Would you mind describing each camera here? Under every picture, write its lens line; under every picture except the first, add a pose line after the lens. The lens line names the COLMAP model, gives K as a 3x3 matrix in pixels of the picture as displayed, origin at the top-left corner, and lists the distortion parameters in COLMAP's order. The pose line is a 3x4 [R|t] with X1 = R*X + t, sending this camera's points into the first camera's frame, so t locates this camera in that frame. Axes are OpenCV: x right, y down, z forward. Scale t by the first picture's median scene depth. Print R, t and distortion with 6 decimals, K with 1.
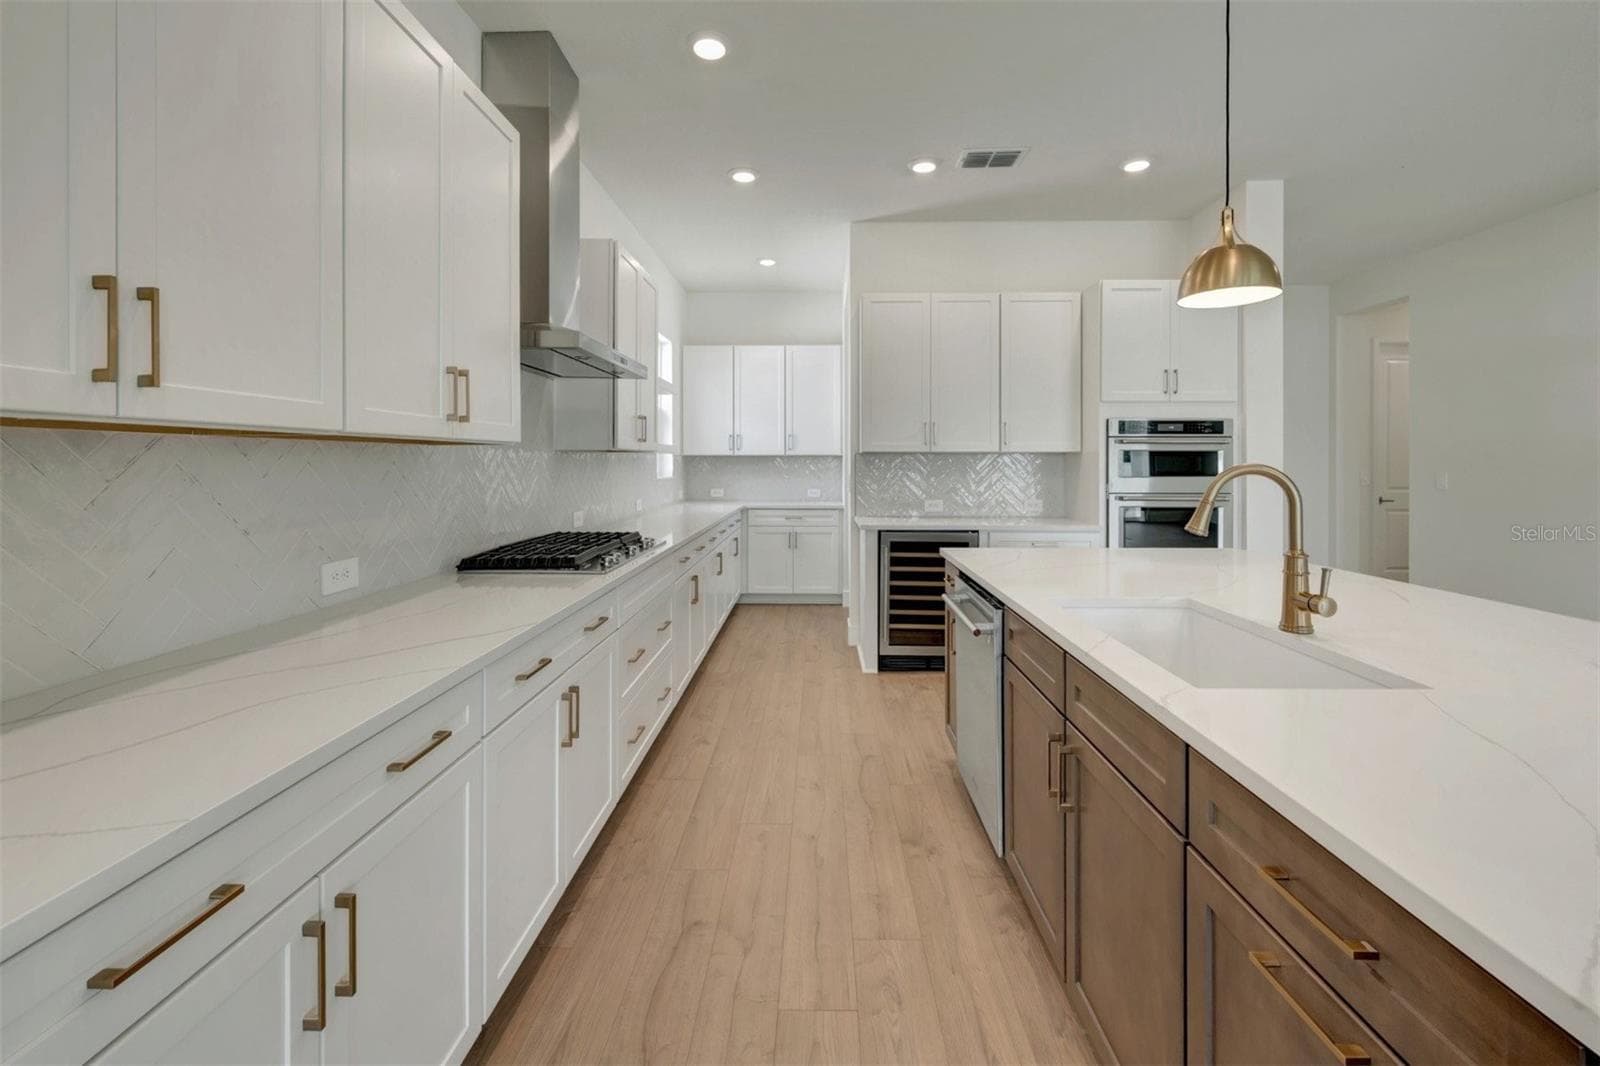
lens RADIAL K [[660.0, 0, 797.2], [0, 660.0, 463.7], [0, 0, 1]] dist [0.001210, 0.000103]
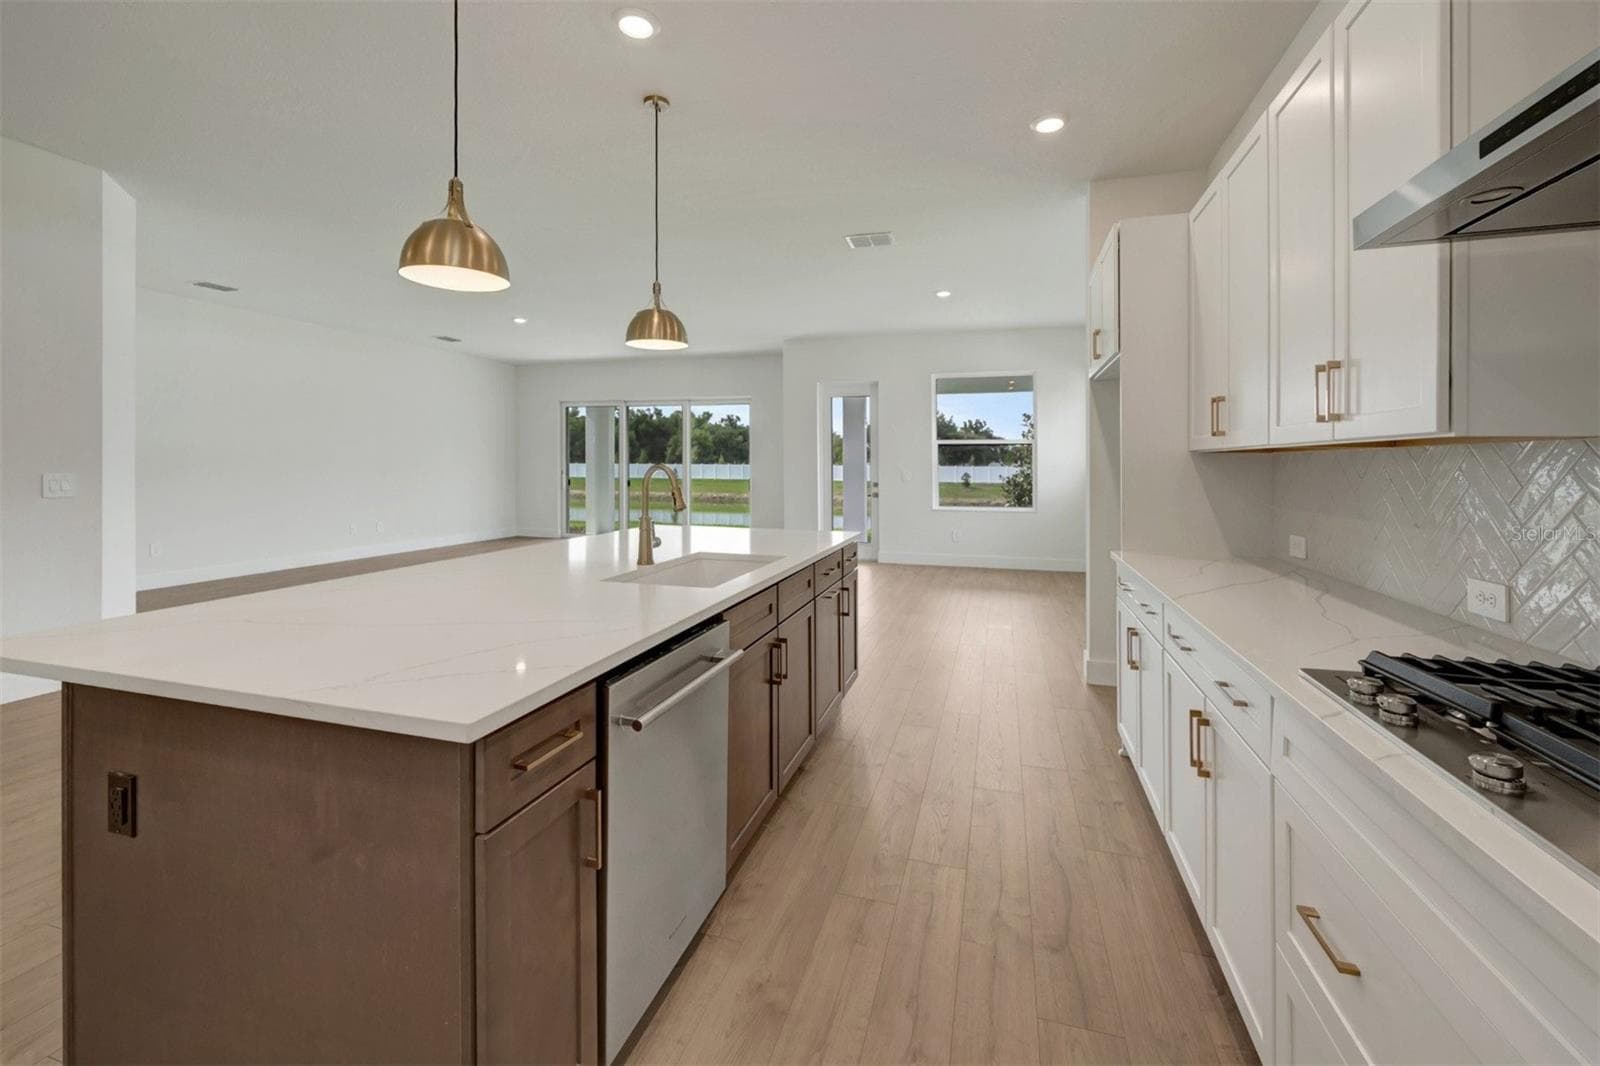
lens RADIAL K [[660.0, 0, 797.2], [0, 660.0, 463.7], [0, 0, 1]] dist [0.001210, 0.000103]
pose [[-0.964320, -0.001820, 0.264735, -0.043143], [-0.002290, 0.999996, -0.001466, -0.005317], [-0.264731, -0.002020, -0.964320, 2.017703]]
